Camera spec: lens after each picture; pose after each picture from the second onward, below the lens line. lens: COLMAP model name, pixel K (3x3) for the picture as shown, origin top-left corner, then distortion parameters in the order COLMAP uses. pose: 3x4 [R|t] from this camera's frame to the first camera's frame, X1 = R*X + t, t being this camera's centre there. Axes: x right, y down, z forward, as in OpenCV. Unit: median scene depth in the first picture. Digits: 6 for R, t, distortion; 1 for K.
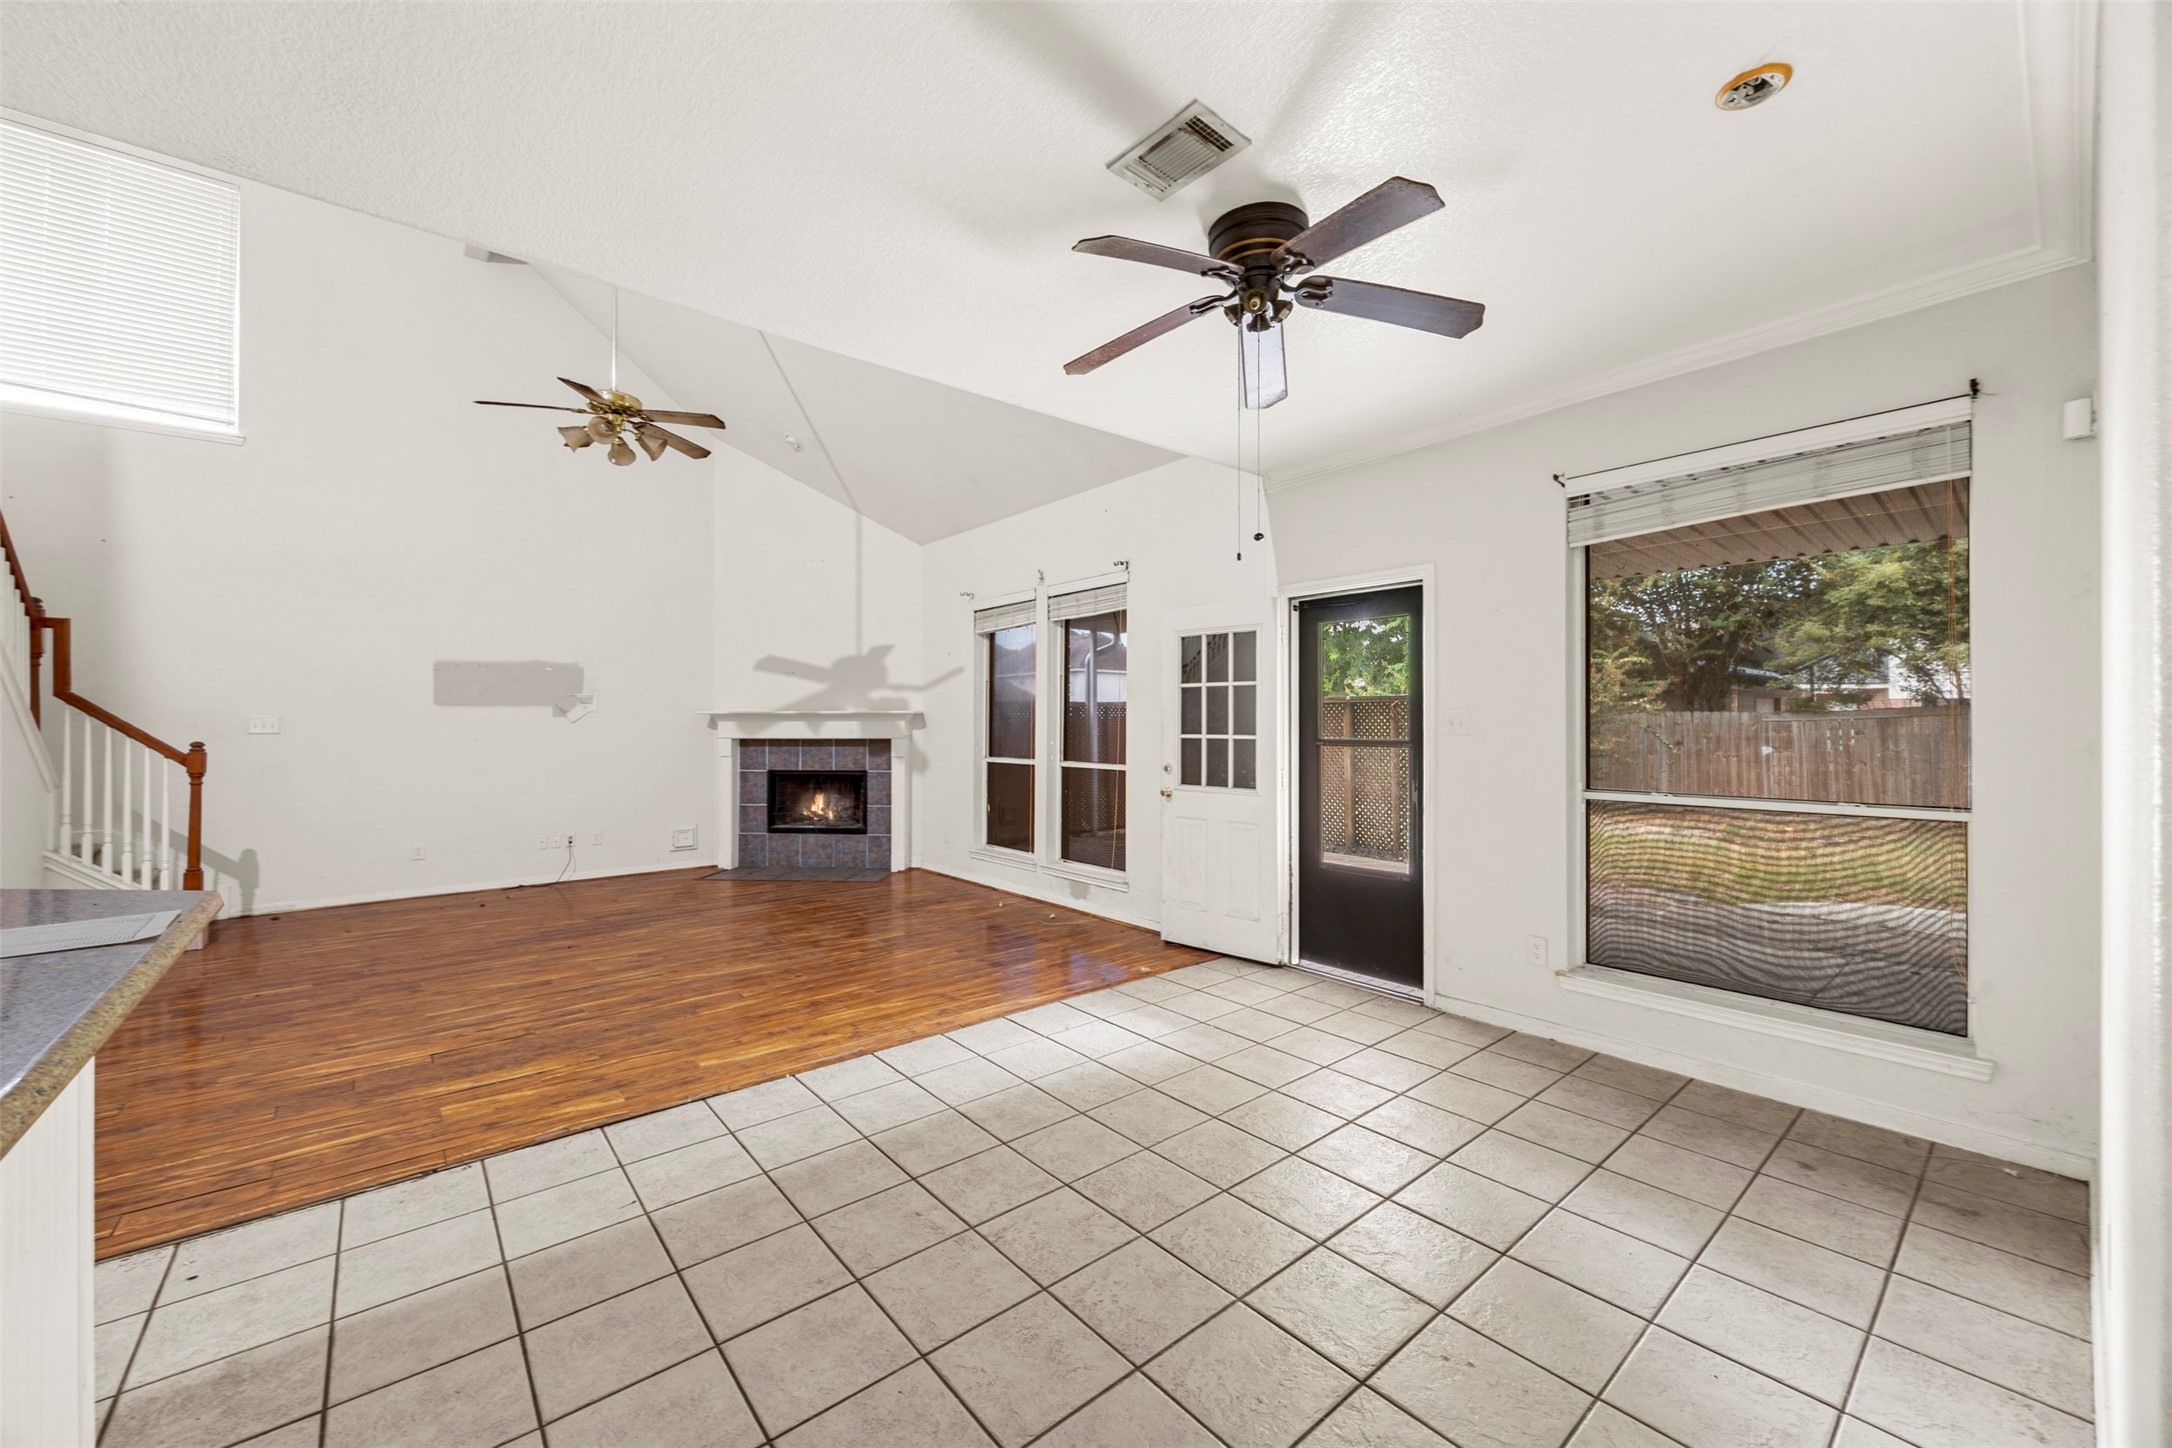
lens RADIAL K [[829.3, 0, 1097.9], [0, 829.3, 722.7], [0, 0, 1]] dist [-0.000964, 0.000303]
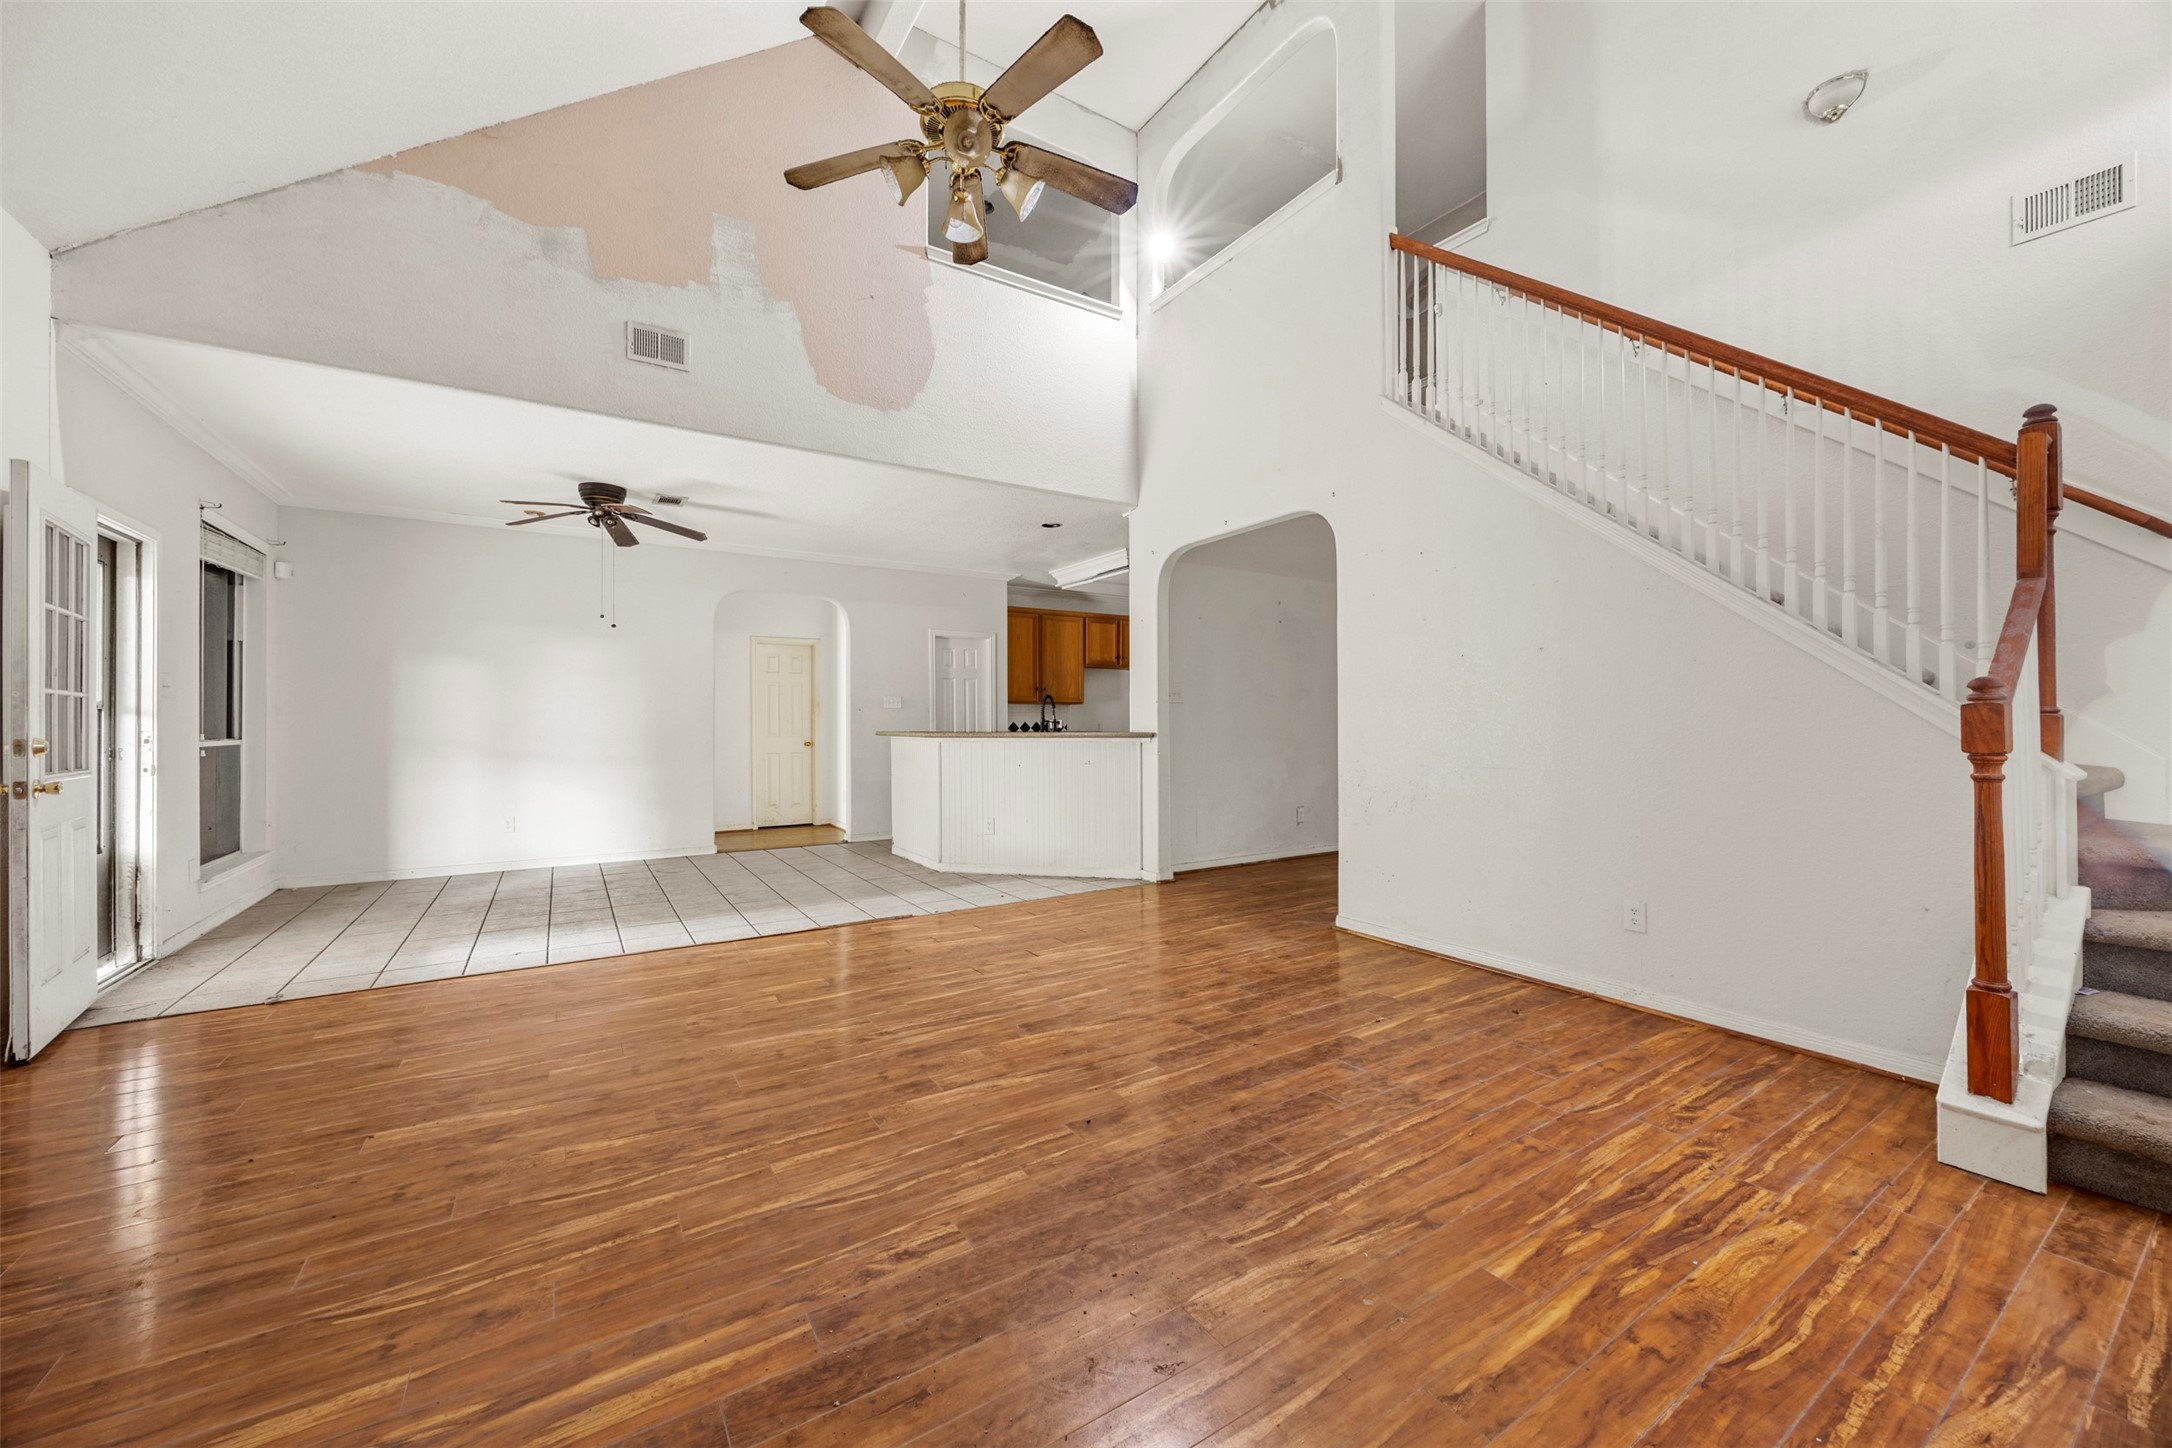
lens RADIAL K [[829.3, 0, 1097.9], [0, 829.3, 722.7], [0, 0, 1]] dist [-0.000964, 0.000303]
pose [[-0.991012, 0.006508, 0.133616, -0.798623], [0.006145, 0.999976, -0.003128, 0.051528], [-0.133633, -0.002279, -0.991028, 1.653922]]
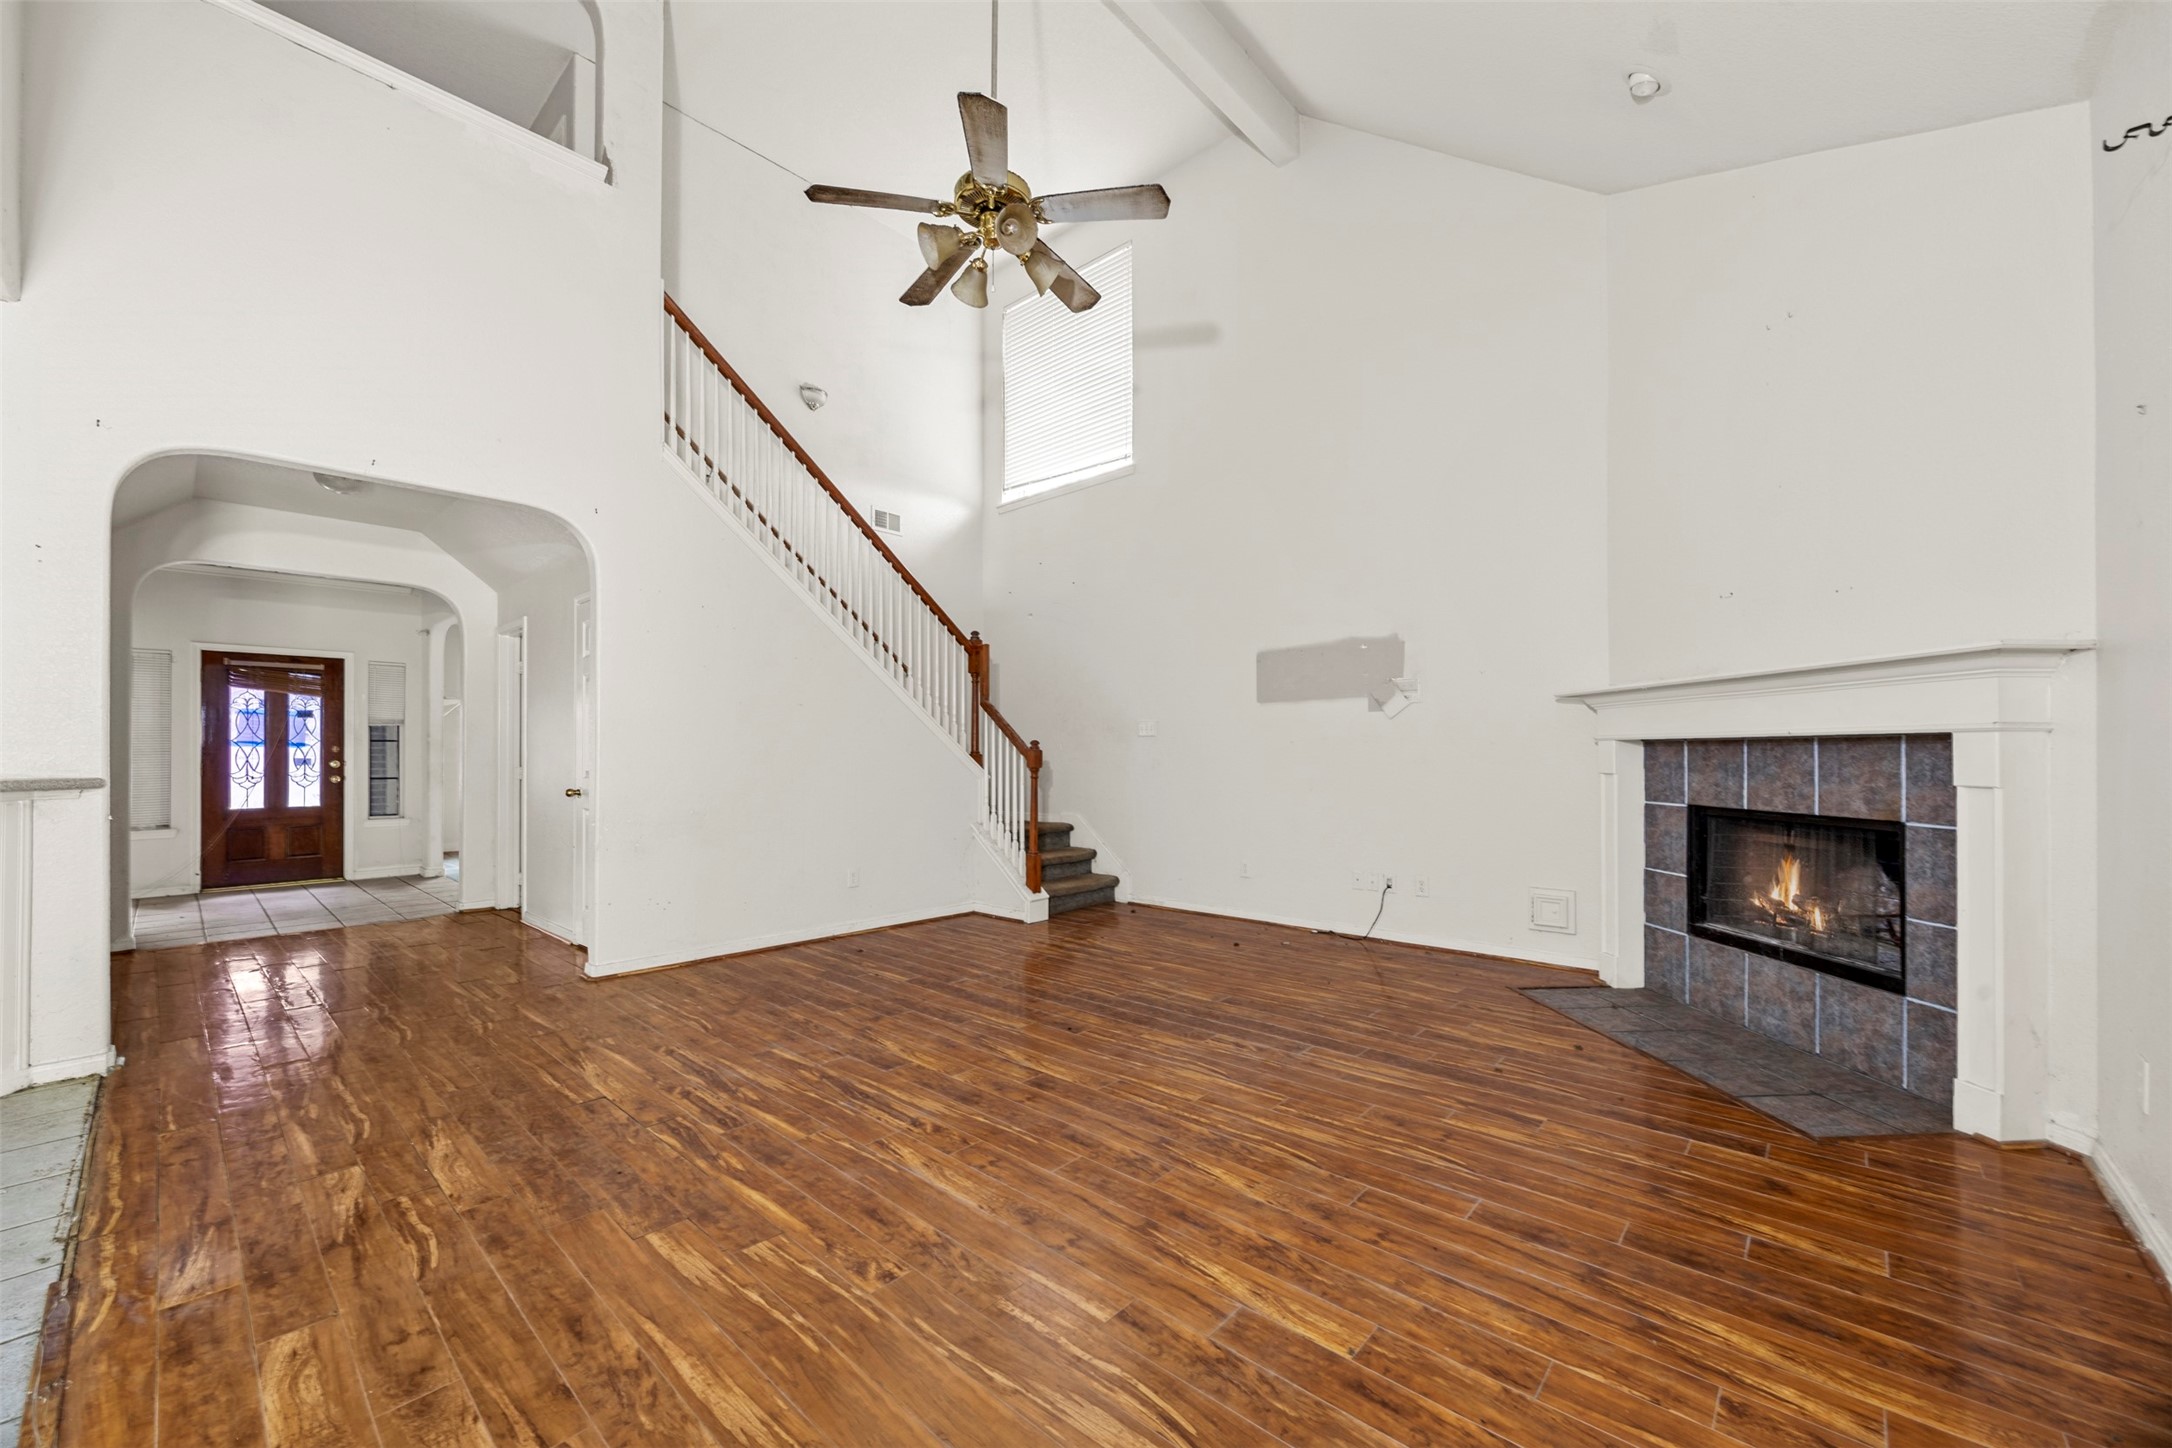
lens RADIAL K [[831.2, 0, 1096.3], [0, 831.2, 754.8], [0, 0, 1]] dist [-0.001169, -0.000010]
pose [[0.136409, 0.000636, -0.990652, 0.061060], [0.003664, 0.999993, 0.001147, 0.046603], [0.990646, -0.003786, 0.136405, 1.045138]]
